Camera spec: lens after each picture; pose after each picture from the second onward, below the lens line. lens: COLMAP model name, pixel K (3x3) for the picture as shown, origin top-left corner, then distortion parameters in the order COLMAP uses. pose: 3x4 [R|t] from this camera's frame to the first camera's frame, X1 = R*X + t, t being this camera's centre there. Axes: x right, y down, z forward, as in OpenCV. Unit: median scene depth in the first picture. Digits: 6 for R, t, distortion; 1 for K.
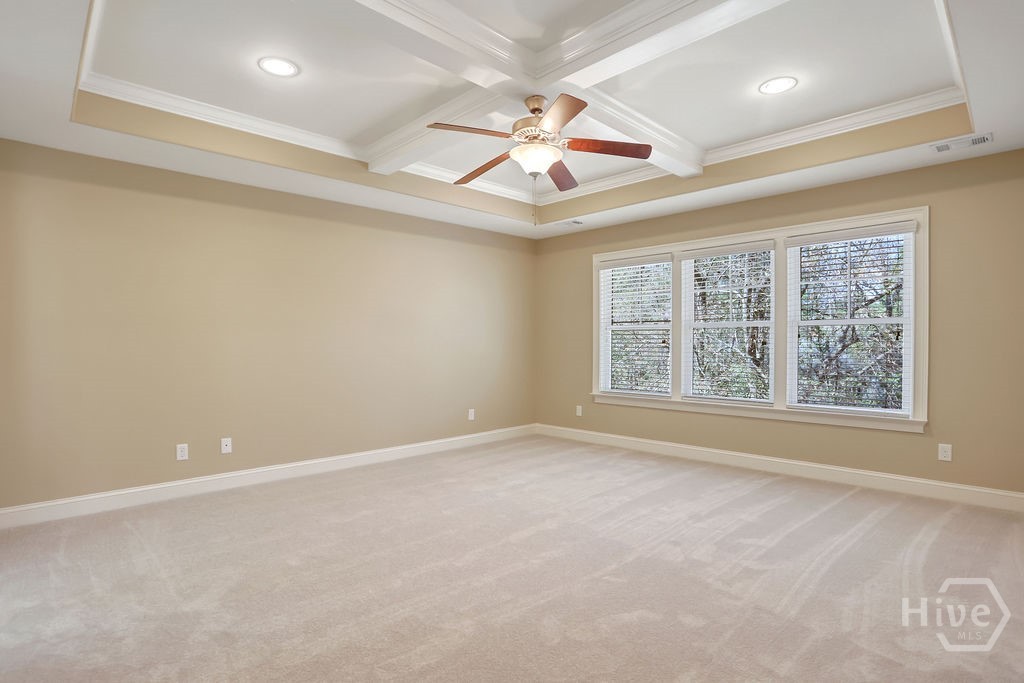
lens RADIAL K [[523.7, 0, 511.4], [0, 523.7, 346.3], [0, 0, 1]] dist [-0.001194, -0.000129]
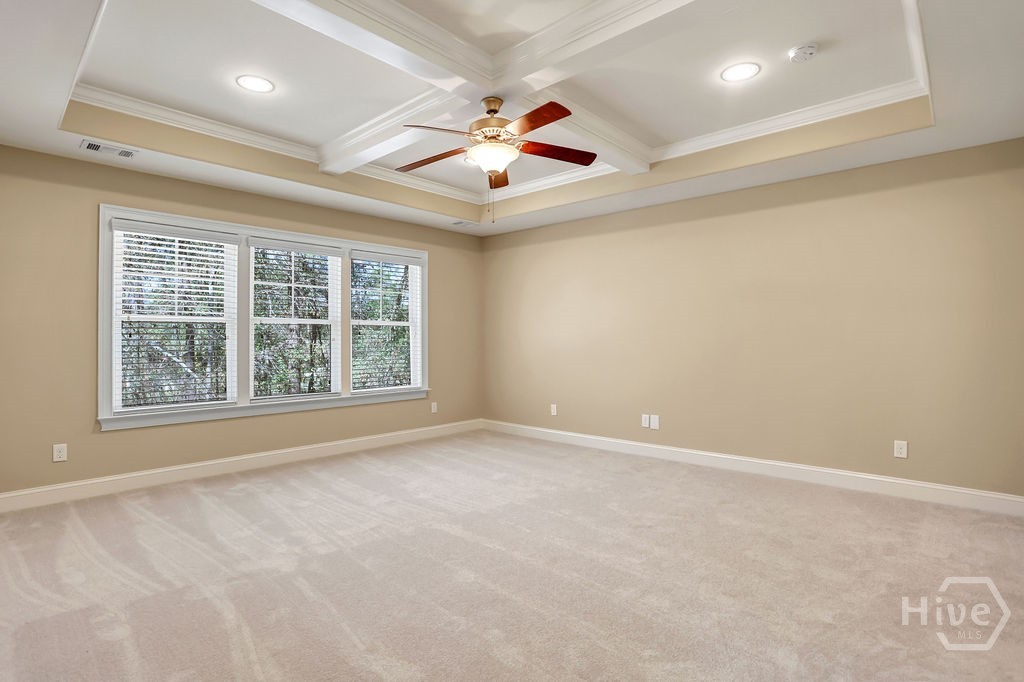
lens RADIAL K [[525.5, 0, 511.4], [0, 525.5, 335.5], [0, 0, 1]] dist [-0.001205, -0.000192]
pose [[-0.027705, 0.009216, 0.999574, -0.777108], [0.008484, 0.999924, -0.008984, -0.001426], [-0.999580, 0.008231, -0.027781, 0.791900]]
